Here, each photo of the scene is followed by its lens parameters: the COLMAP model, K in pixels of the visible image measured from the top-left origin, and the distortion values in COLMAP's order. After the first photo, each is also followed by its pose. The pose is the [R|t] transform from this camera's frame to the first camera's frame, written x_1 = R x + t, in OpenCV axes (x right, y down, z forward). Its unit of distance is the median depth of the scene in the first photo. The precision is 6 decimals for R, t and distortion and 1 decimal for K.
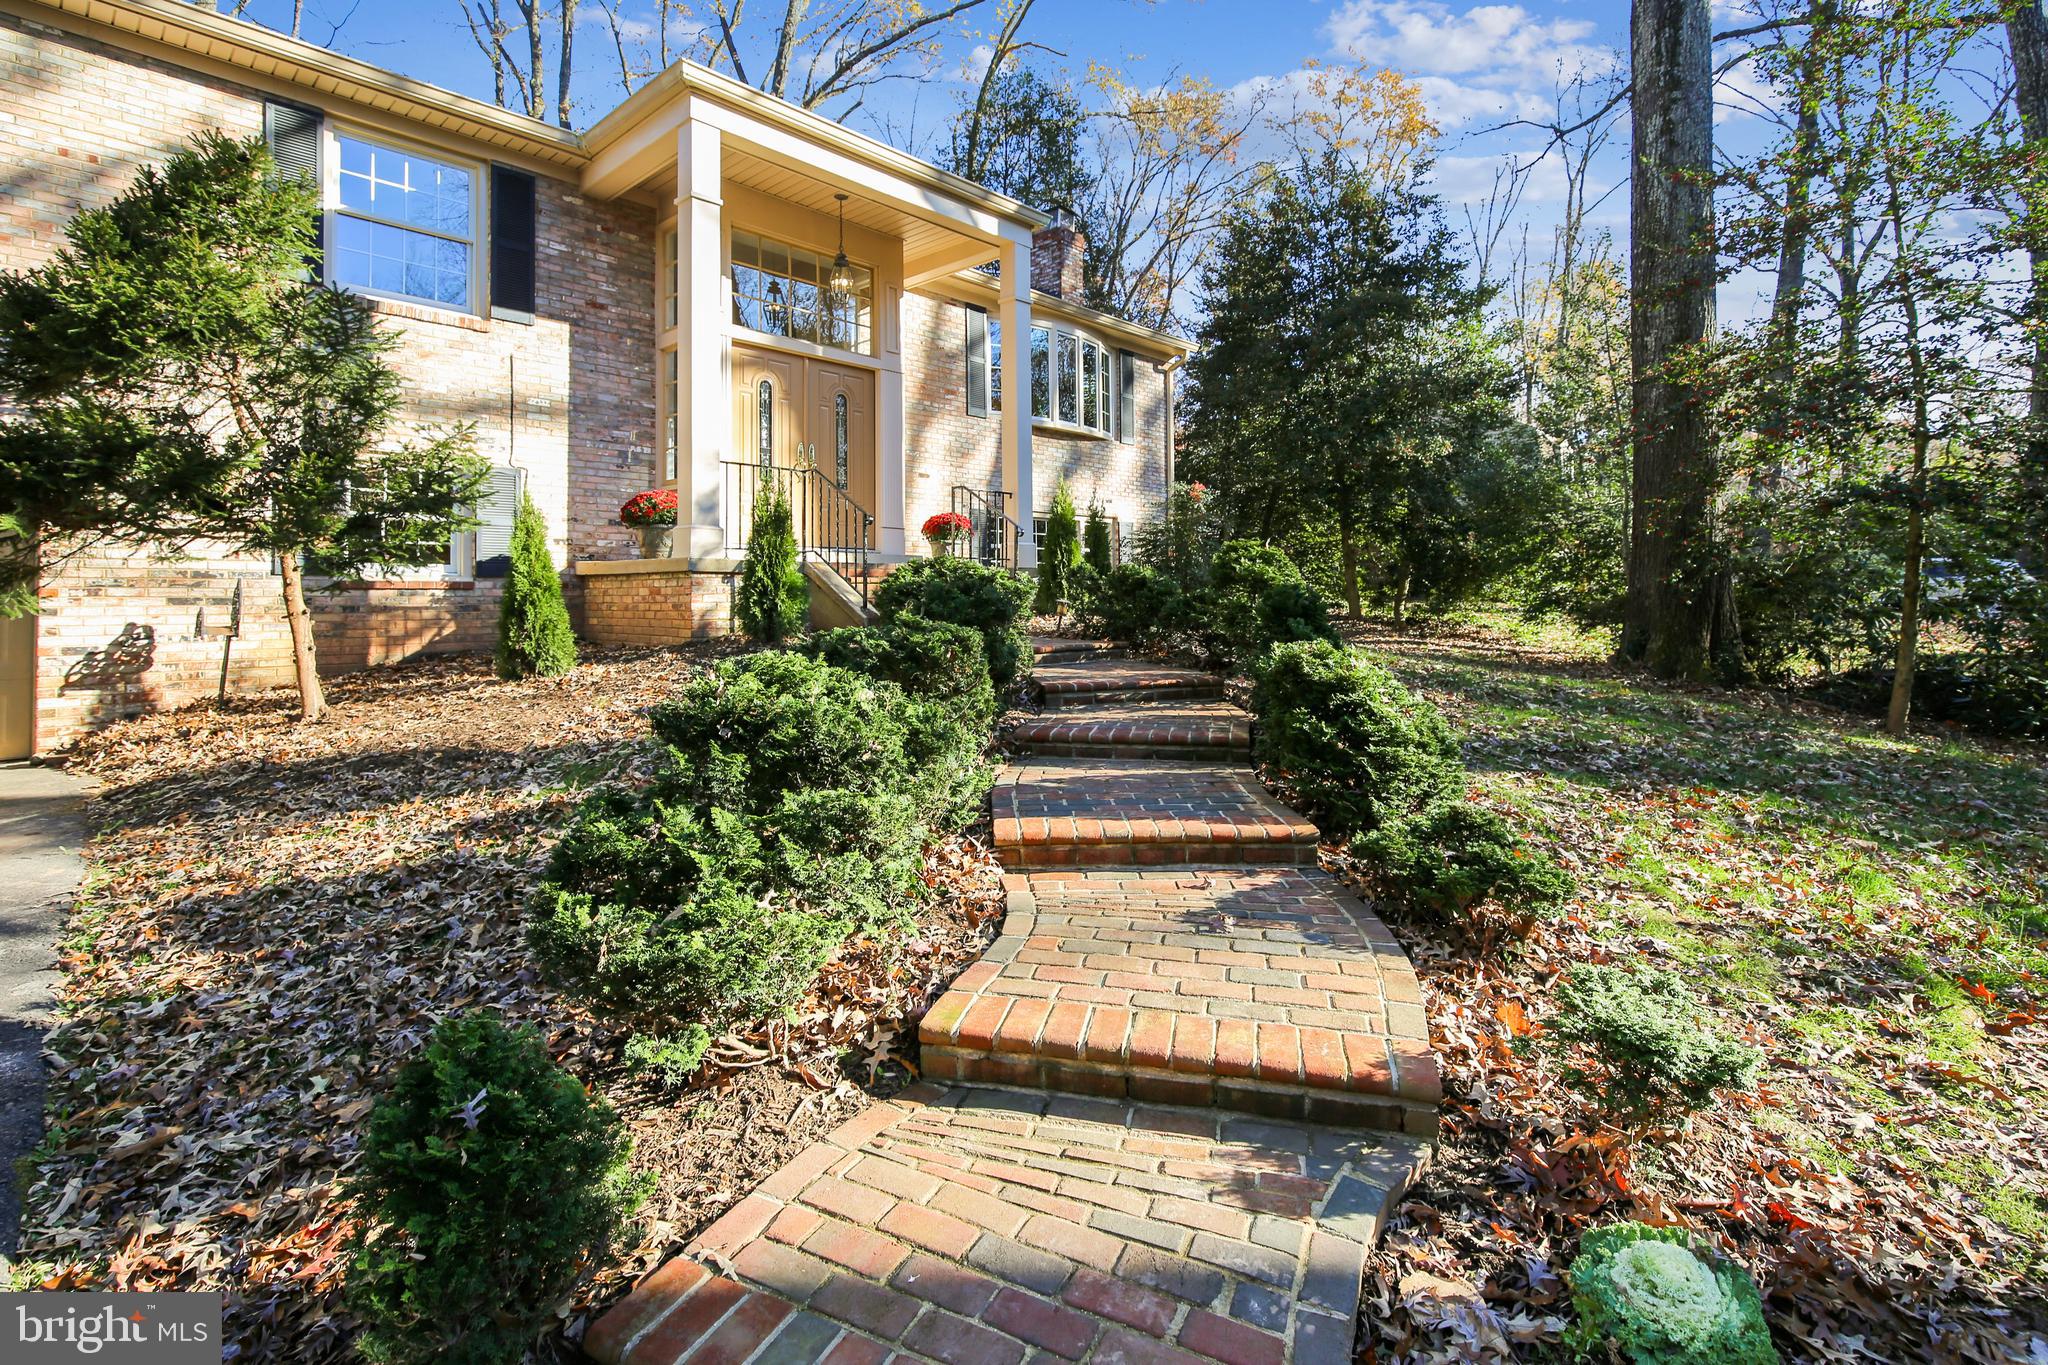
lens RADIAL K [[1627.6, 0, 1024.2], [0, 1627.6, 682.5], [0, 0, 1]] dist [-0.005485, -0.002232]
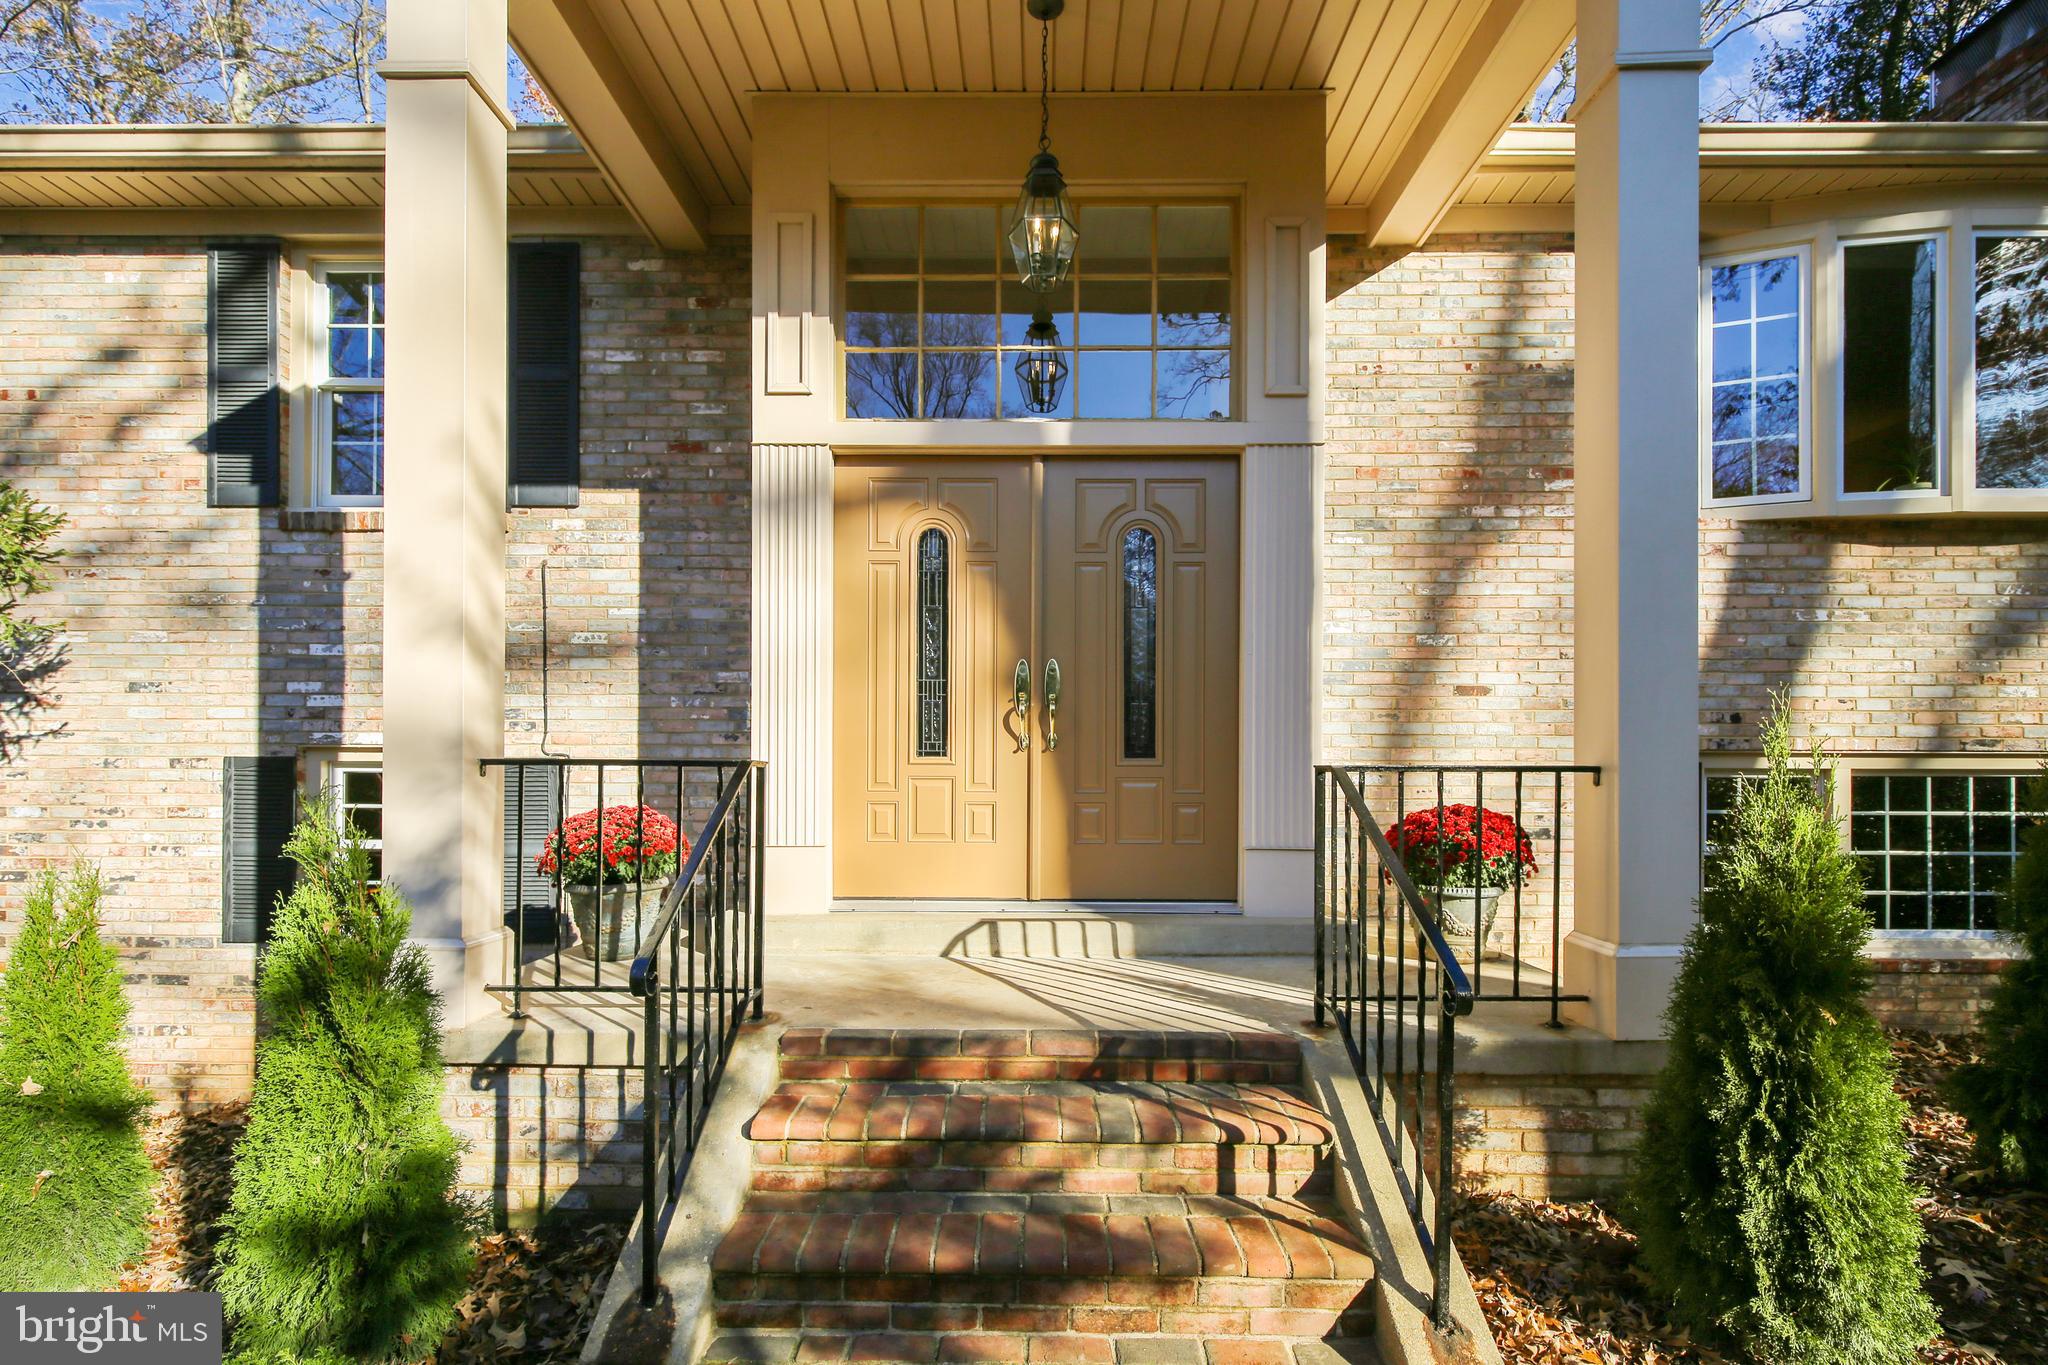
lens RADIAL K [[953.0, 0, 1032.3], [0, 953.0, 765.0], [0, 0, 1]] dist [0.003913, 0.000277]
pose [[0.649319, 0.004930, -0.760501, 0.057728], [-0.001721, 0.999986, 0.005013, -0.127866], [0.760515, -0.001946, 0.649318, 0.889433]]
